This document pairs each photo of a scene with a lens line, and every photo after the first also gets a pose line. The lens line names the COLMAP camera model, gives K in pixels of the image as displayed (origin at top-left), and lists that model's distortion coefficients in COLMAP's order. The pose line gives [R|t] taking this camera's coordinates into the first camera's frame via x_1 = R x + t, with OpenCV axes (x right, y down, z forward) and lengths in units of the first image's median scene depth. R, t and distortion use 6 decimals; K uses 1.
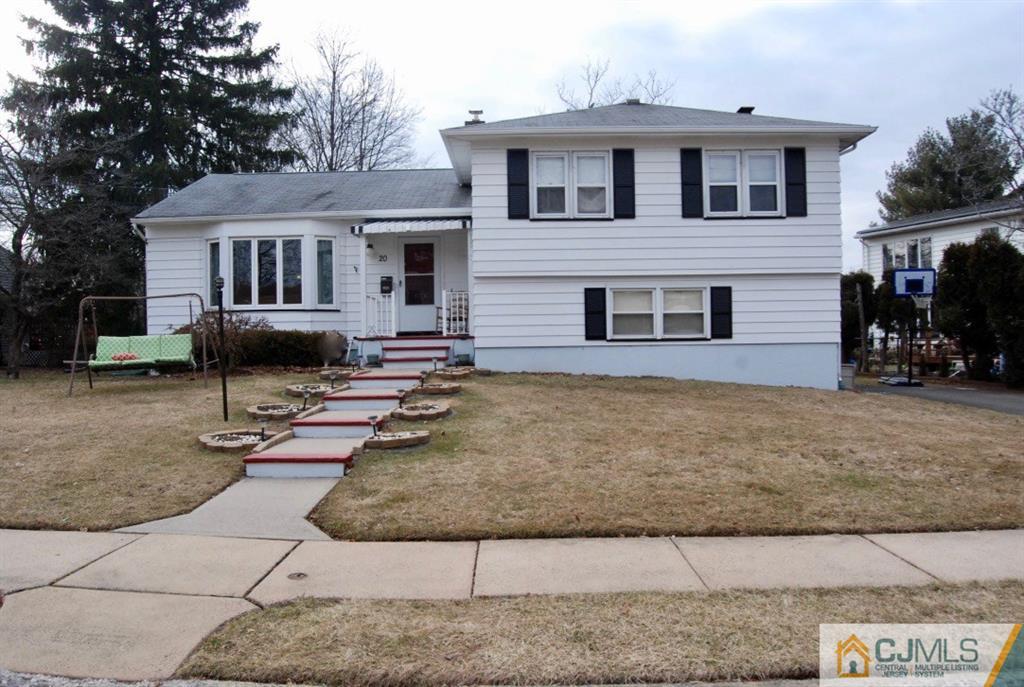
lens RADIAL K [[790.3, 0, 512.0], [0, 790.3, 343.5], [0, 0, 1]] dist [-0.121896, 0.063875]
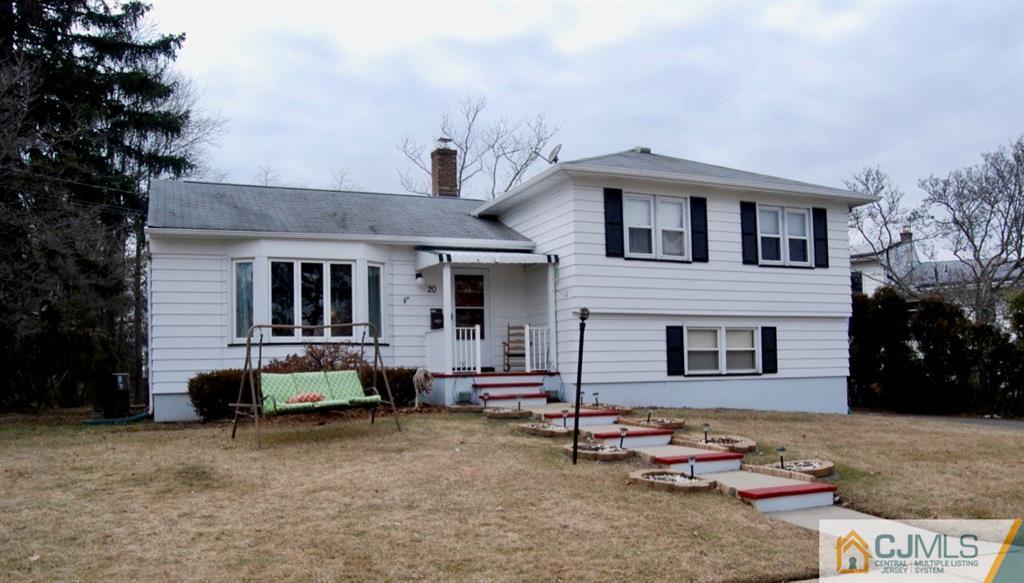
lens RADIAL K [[856.3, 0, 513.0], [0, 856.3, 359.3], [0, 0, 1]] dist [-0.155049, 0.002633]
pose [[0.911991, 0.002271, 0.410205, -0.560262], [0.008369, 0.999674, -0.024140, -0.000224], [-0.410126, 0.025448, 0.911674, 0.051128]]
